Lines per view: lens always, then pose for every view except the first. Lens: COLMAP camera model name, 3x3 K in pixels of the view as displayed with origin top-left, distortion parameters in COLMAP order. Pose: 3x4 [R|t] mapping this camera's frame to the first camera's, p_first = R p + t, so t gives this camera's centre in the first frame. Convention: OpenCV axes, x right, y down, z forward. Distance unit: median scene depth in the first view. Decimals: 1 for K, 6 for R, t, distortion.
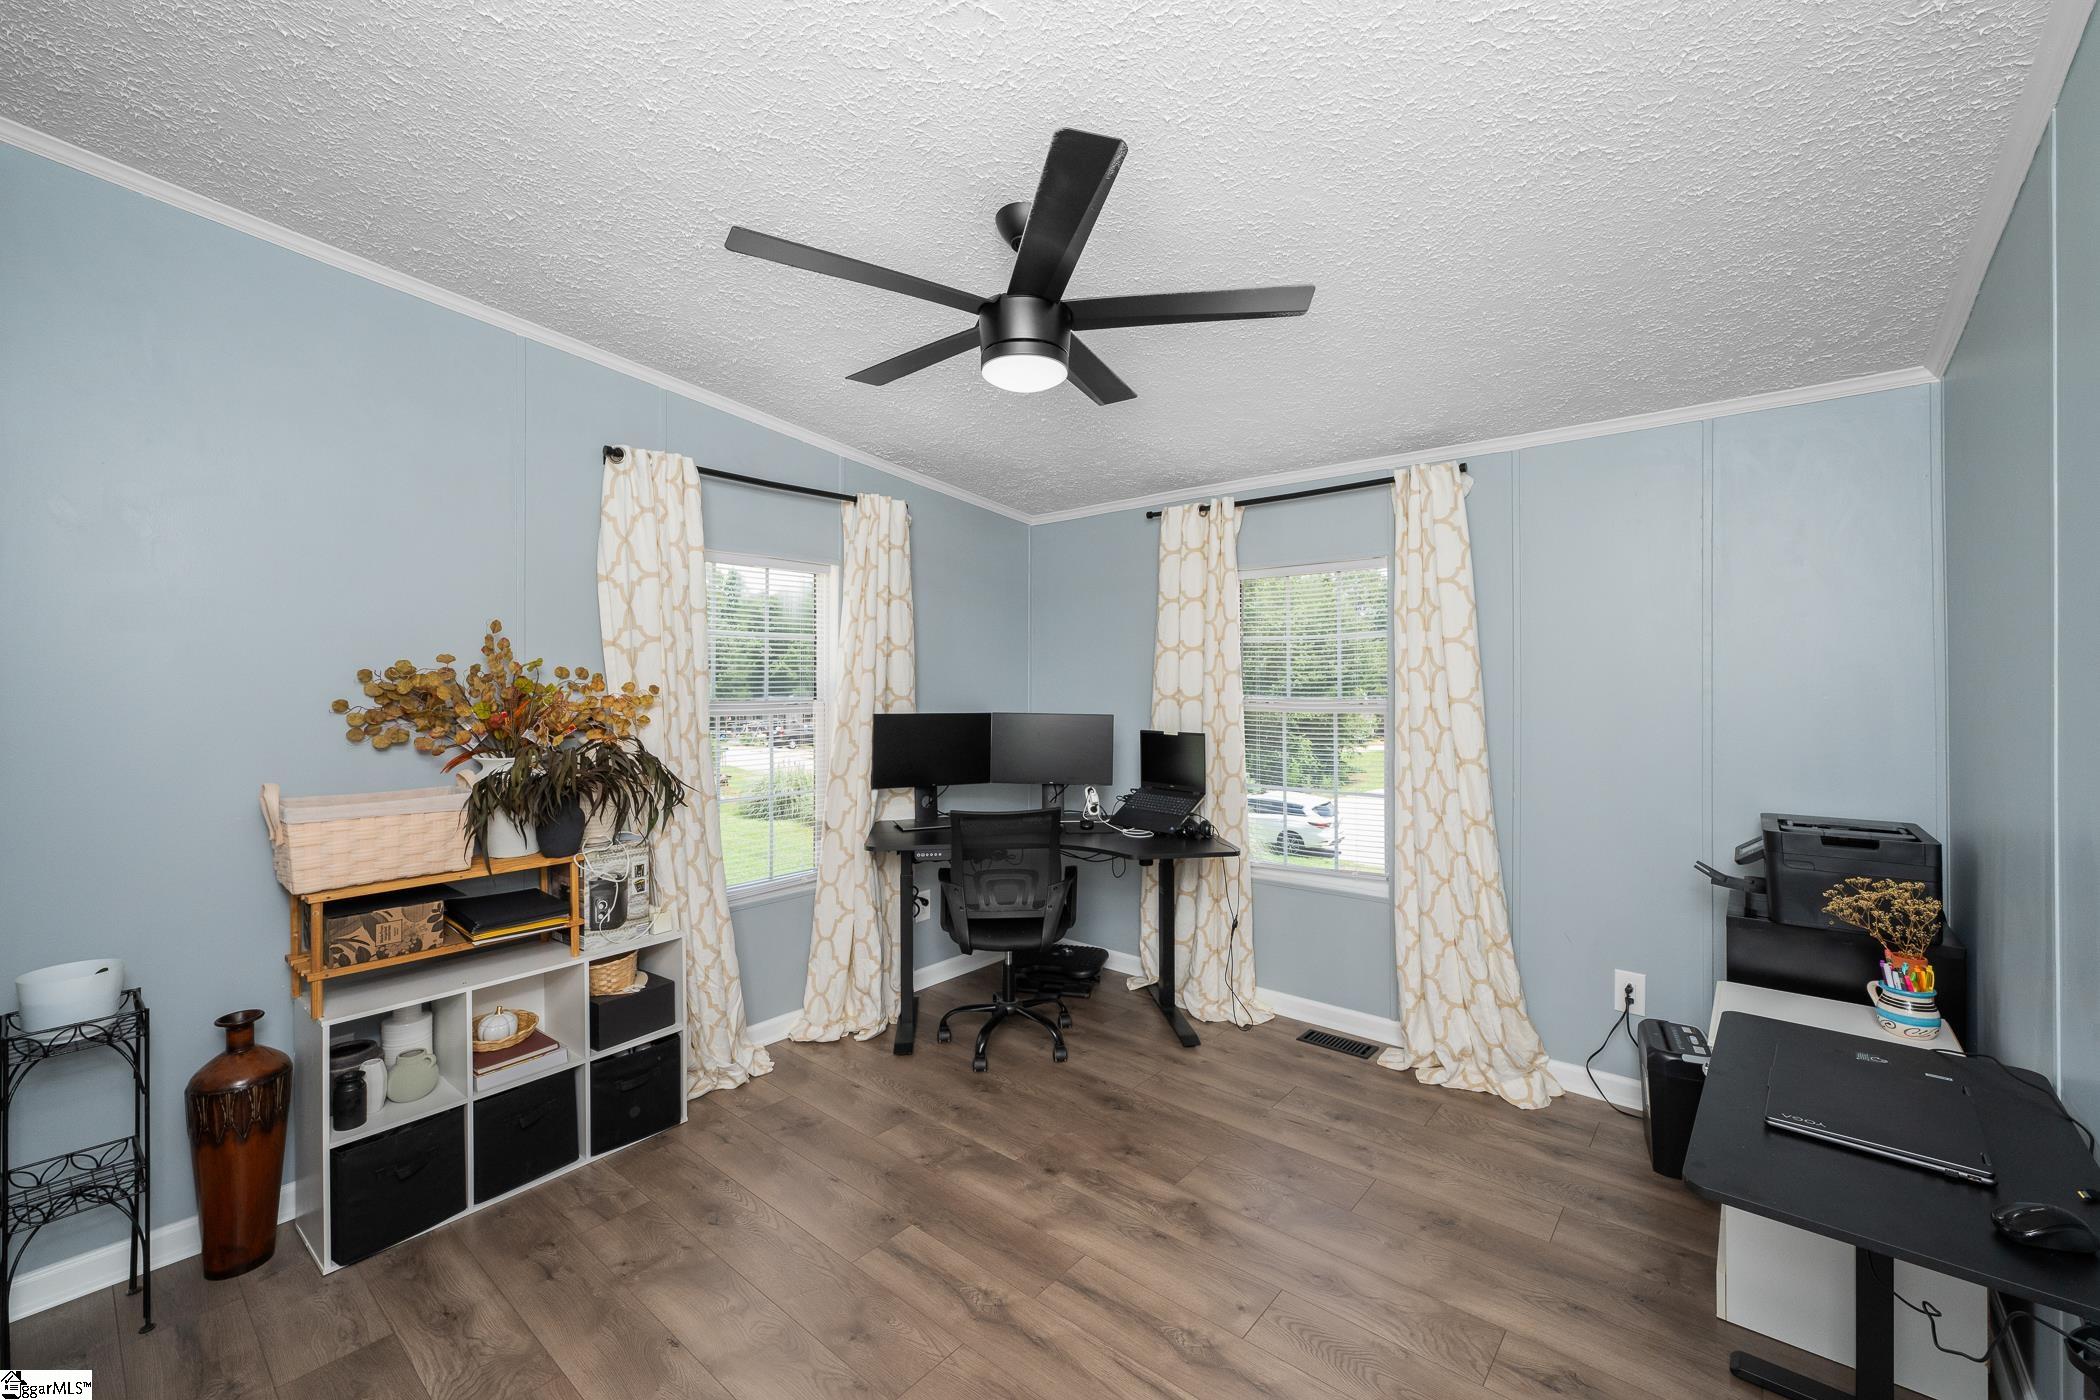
lens RADIAL K [[838.3, 0, 1050.3], [0, 838.3, 685.0], [0, 0, 1]] dist [-0.000797, -0.000119]
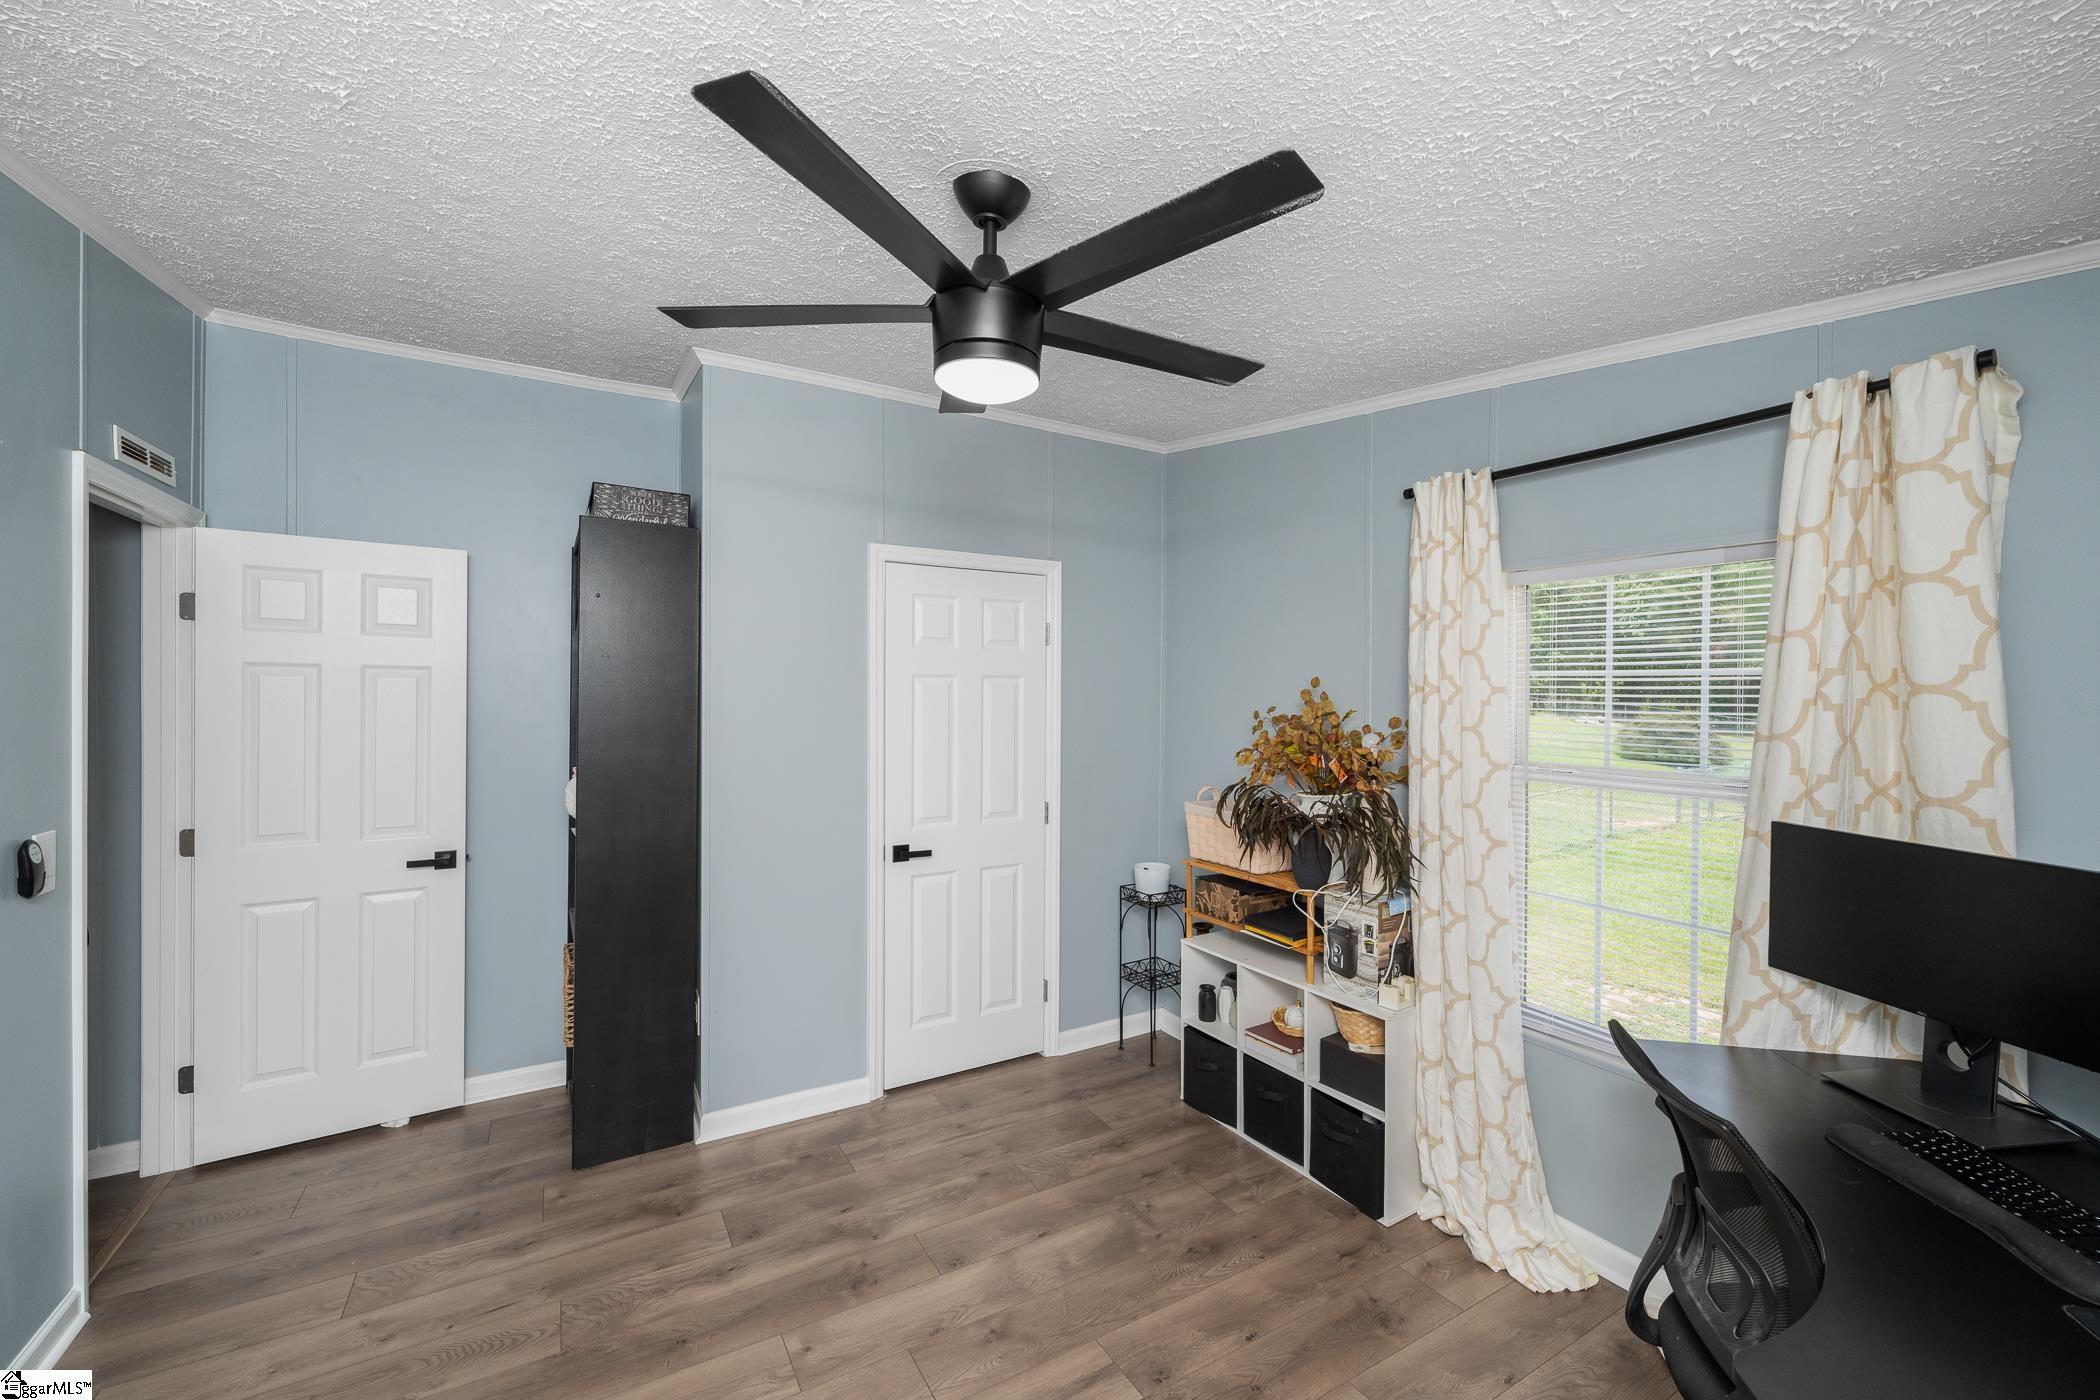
lens RADIAL K [[838.3, 0, 1048.8], [0, 838.3, 696.4], [0, 0, 1]] dist [-0.000797, -0.000119]
pose [[-0.321090, 0.004947, -0.947036, 0.577053], [-0.011449, 0.999893, 0.009105, -0.056418], [0.946979, 0.013766, -0.320999, 1.022155]]
